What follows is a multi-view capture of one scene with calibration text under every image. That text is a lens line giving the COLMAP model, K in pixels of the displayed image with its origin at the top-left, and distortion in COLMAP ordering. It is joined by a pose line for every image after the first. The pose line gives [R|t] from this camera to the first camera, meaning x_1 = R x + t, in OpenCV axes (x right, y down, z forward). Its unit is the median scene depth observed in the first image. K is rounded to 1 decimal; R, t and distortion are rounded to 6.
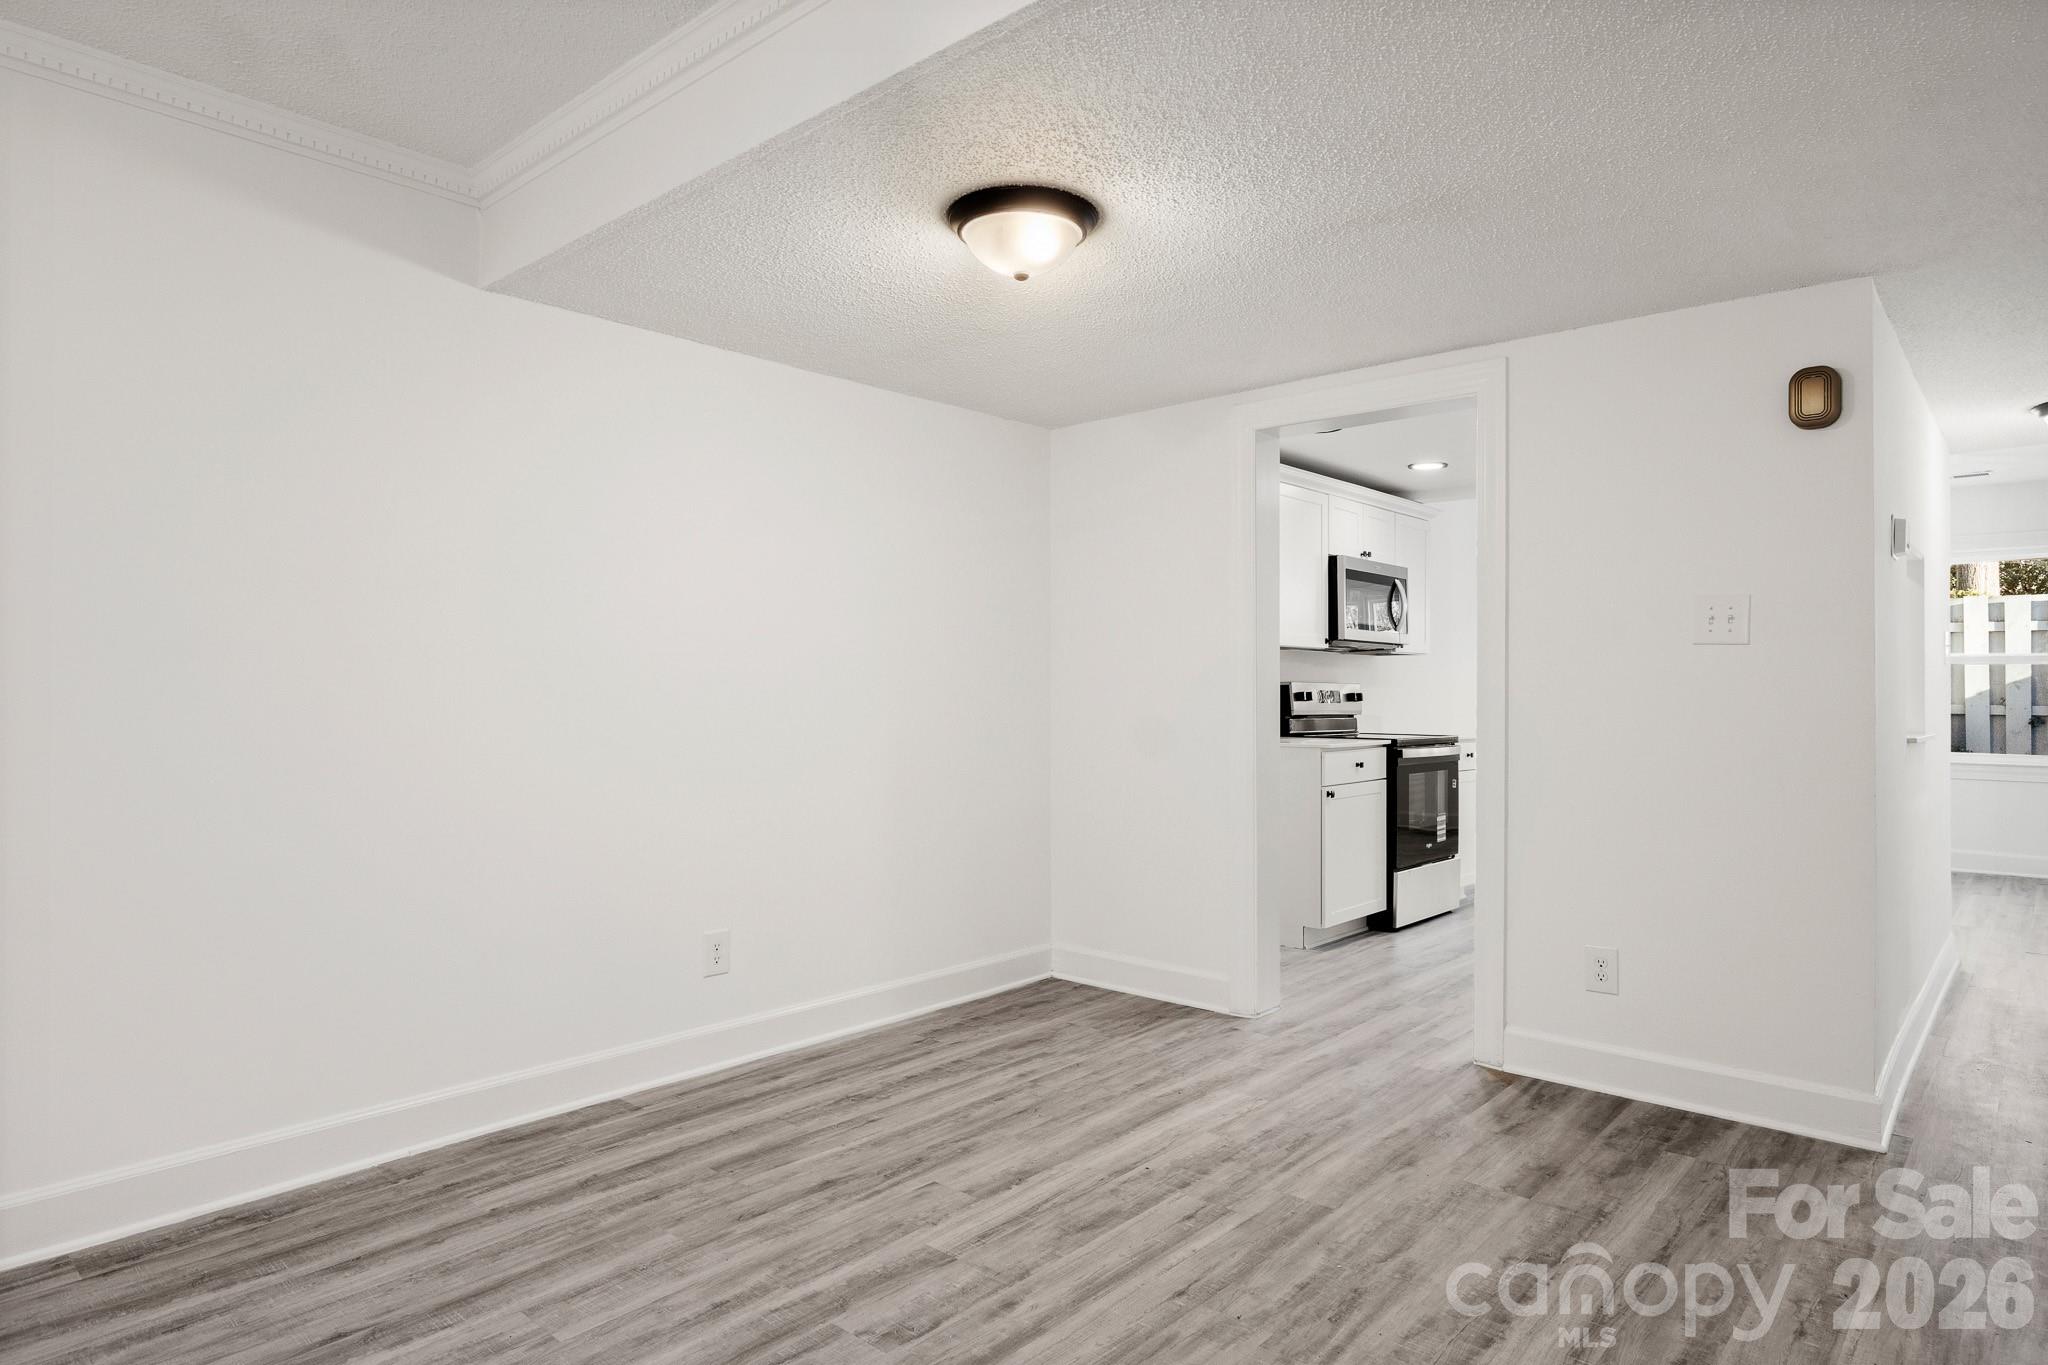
lens RADIAL K [[1168.5, 0, 1024.0], [0, 1168.5, 682.5], [0, 0, 1]] dist [-0.011349, -0.001022]
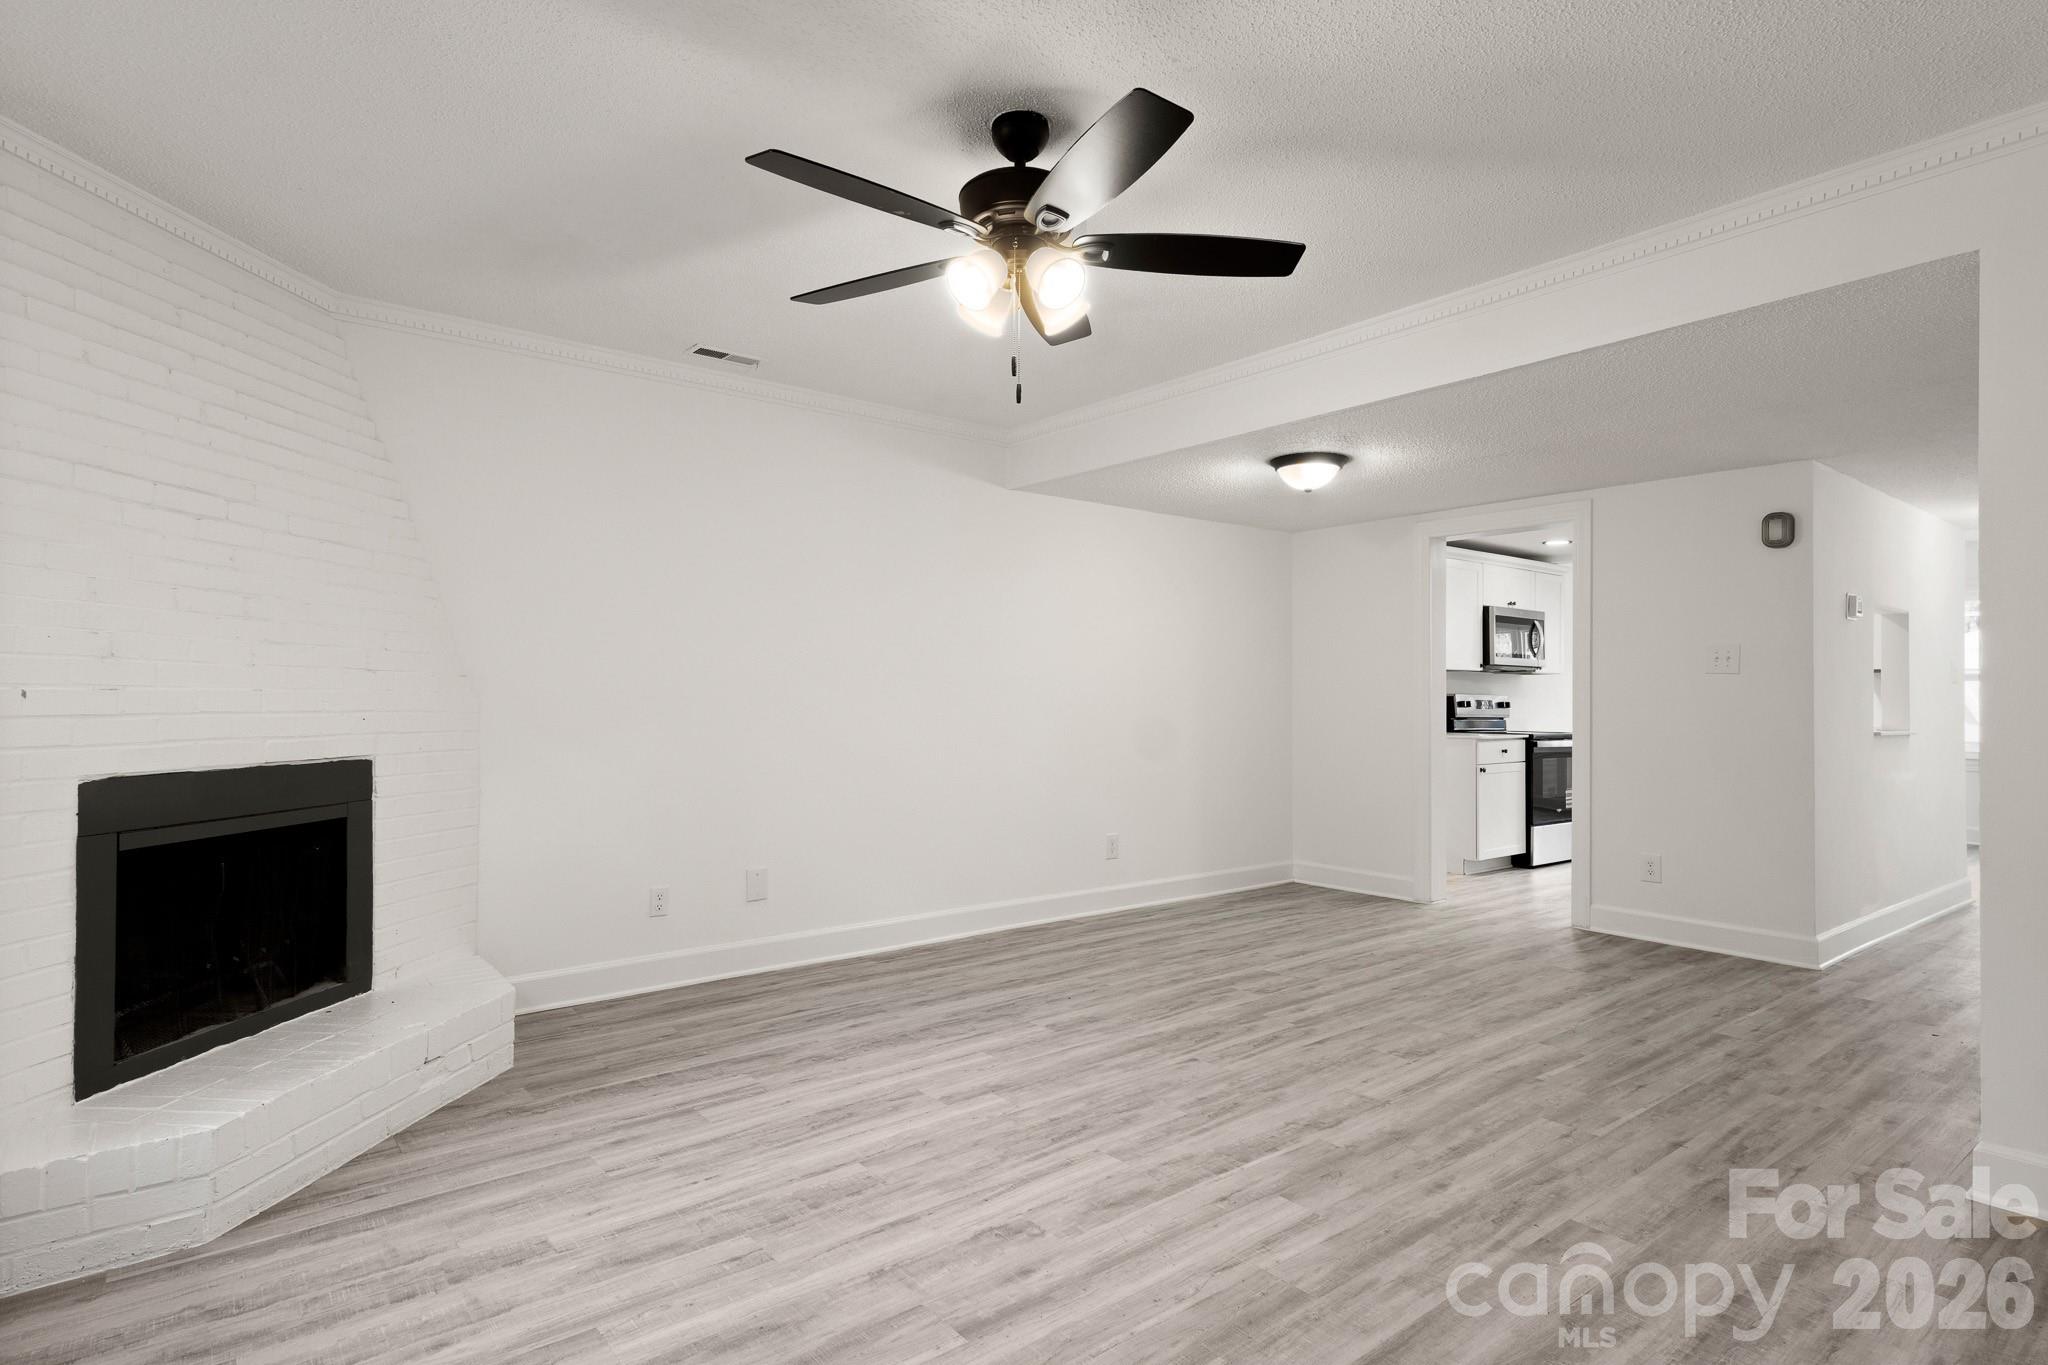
lens RADIAL K [[1060.2, 0, 1019.2], [0, 1060.2, 686.9], [0, 0, 1]] dist [0.016910, -0.000085]
pose [[0.985872, 0.001448, -0.167496, -0.134478], [-0.002202, 0.999988, -0.004318, -0.004087], [0.167488, 0.004626, 0.985863, -0.630829]]
